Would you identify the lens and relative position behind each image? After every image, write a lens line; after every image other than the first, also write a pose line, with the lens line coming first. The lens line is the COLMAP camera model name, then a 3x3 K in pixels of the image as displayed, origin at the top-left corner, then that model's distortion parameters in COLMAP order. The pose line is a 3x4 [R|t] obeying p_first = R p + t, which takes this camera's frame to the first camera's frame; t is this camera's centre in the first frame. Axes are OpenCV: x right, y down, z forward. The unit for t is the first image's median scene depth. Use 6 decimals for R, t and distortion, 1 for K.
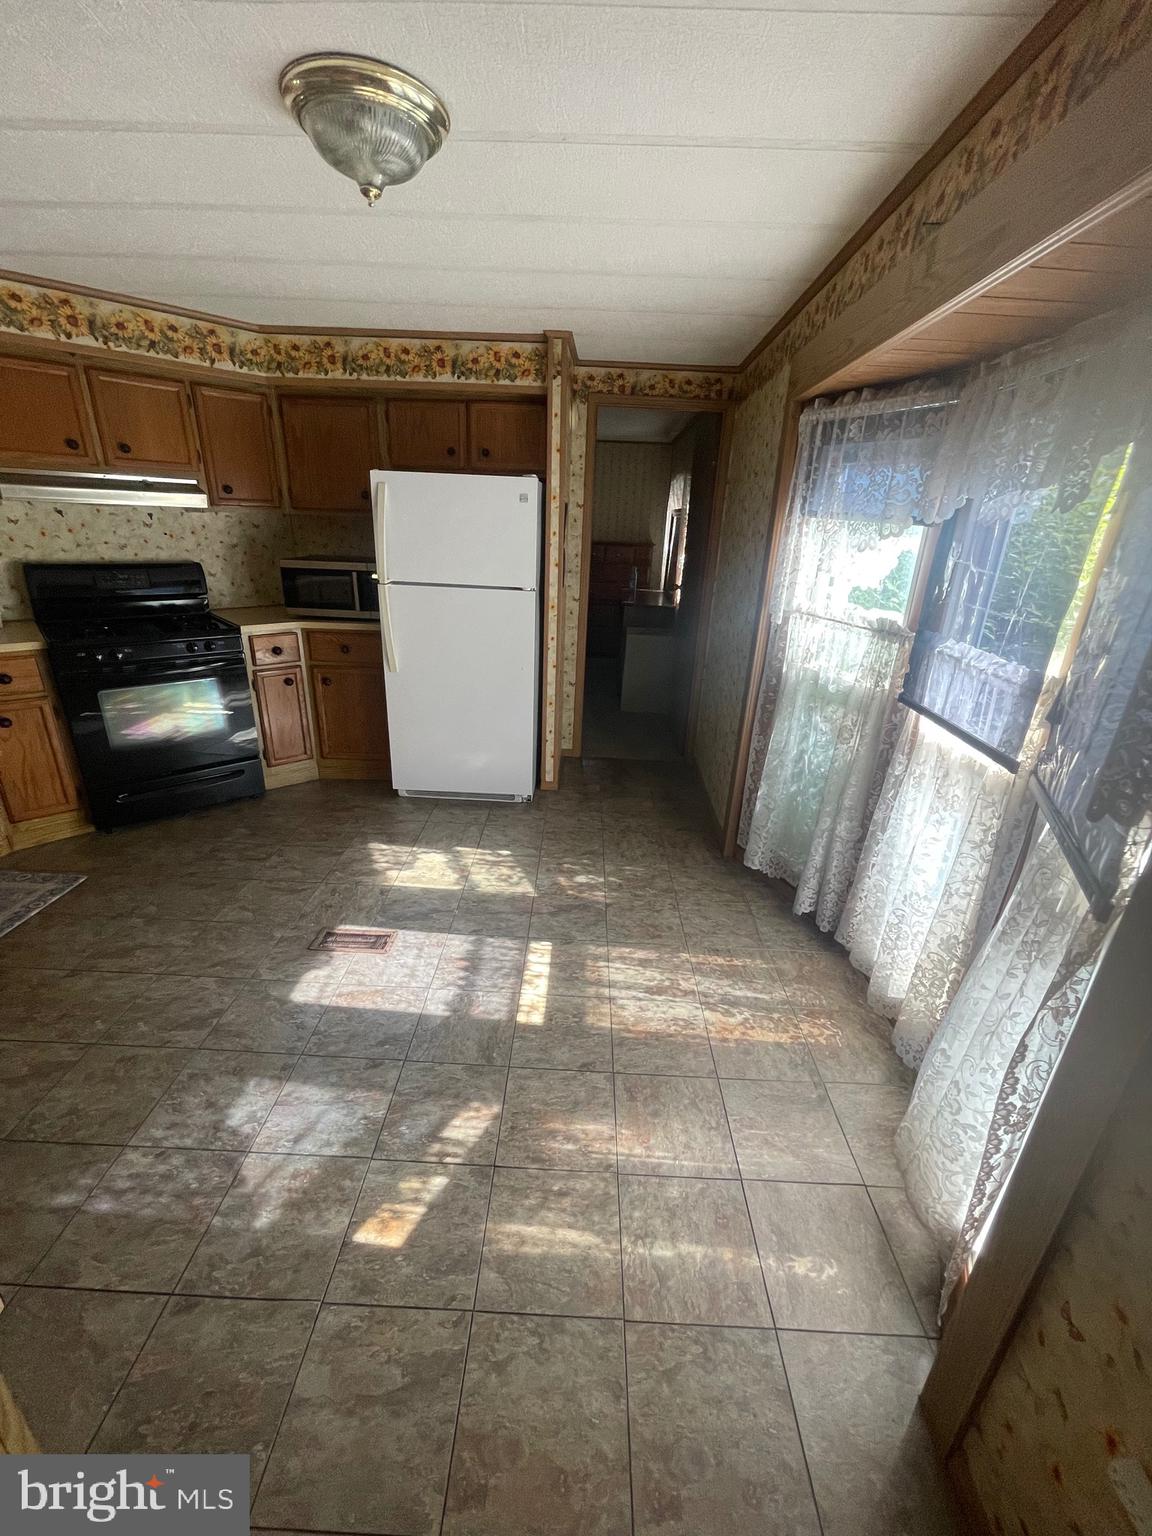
lens RADIAL K [[631.4, 0, 576.0], [0, 631.4, 768.0], [0, 0, 1]] dist [-0.001572, 0.006746]
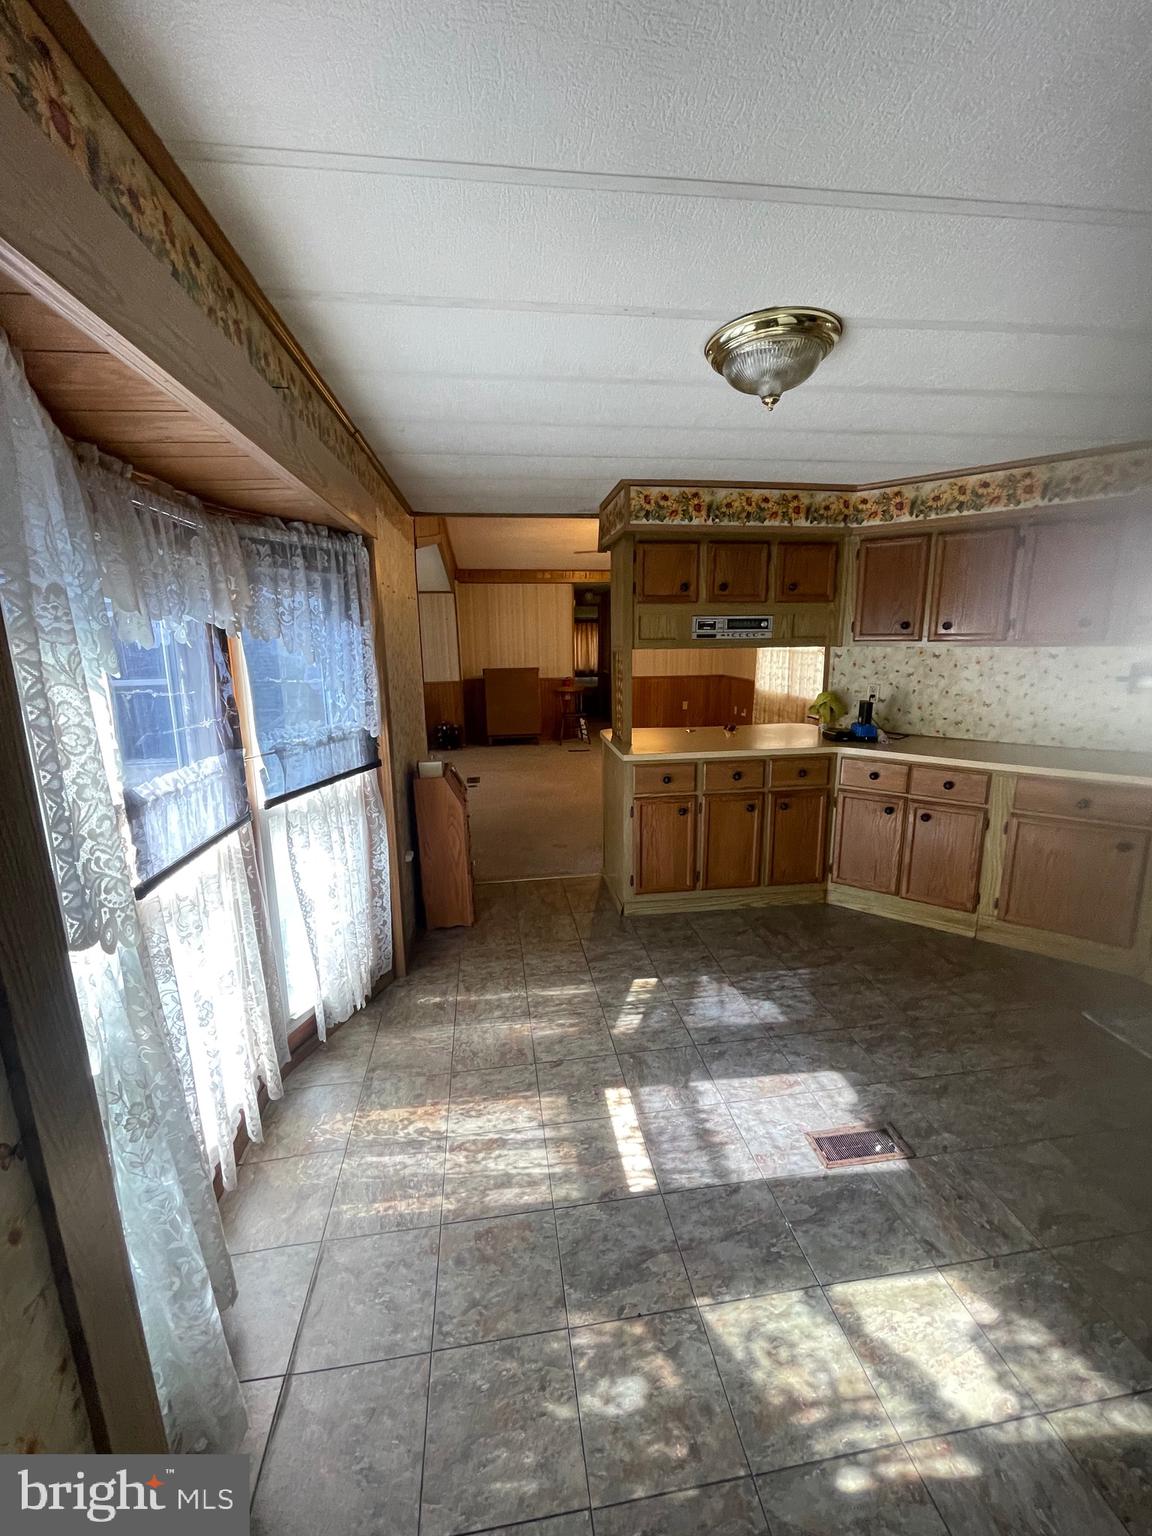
lens RADIAL K [[631.4, 0, 576.0], [0, 631.4, 768.0], [0, 0, 1]] dist [-0.001572, 0.006746]
pose [[-0.986055, 0.004586, -0.166355, 0.152951], [-0.086762, 0.838852, 0.537400, -0.565832], [0.142012, 0.544340, -0.826757, 1.410977]]
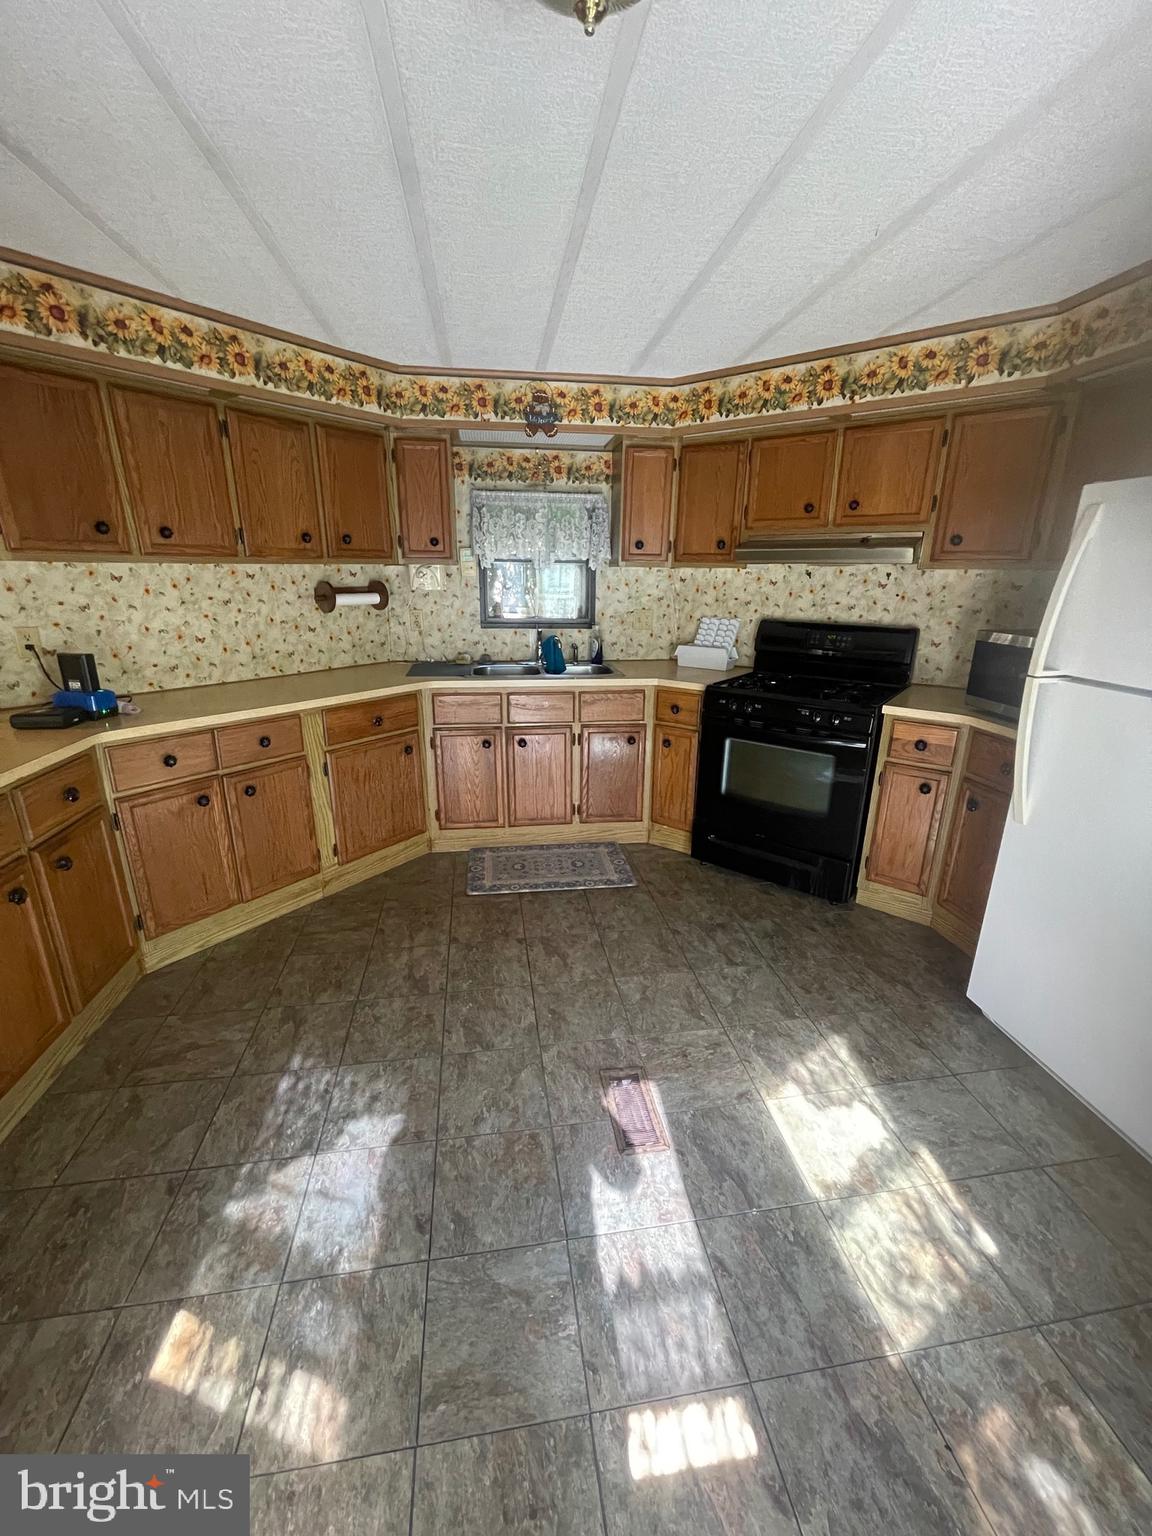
lens RADIAL K [[626.9, 0, 575.4], [0, 626.9, 764.2], [0, 0, 1]] dist [0.014682, -0.004975]
pose [[0.169812, 0.260983, -0.950290, 0.258073], [-0.360776, 0.913816, 0.186497, -0.229064], [0.917063, 0.311172, 0.249334, 0.645140]]
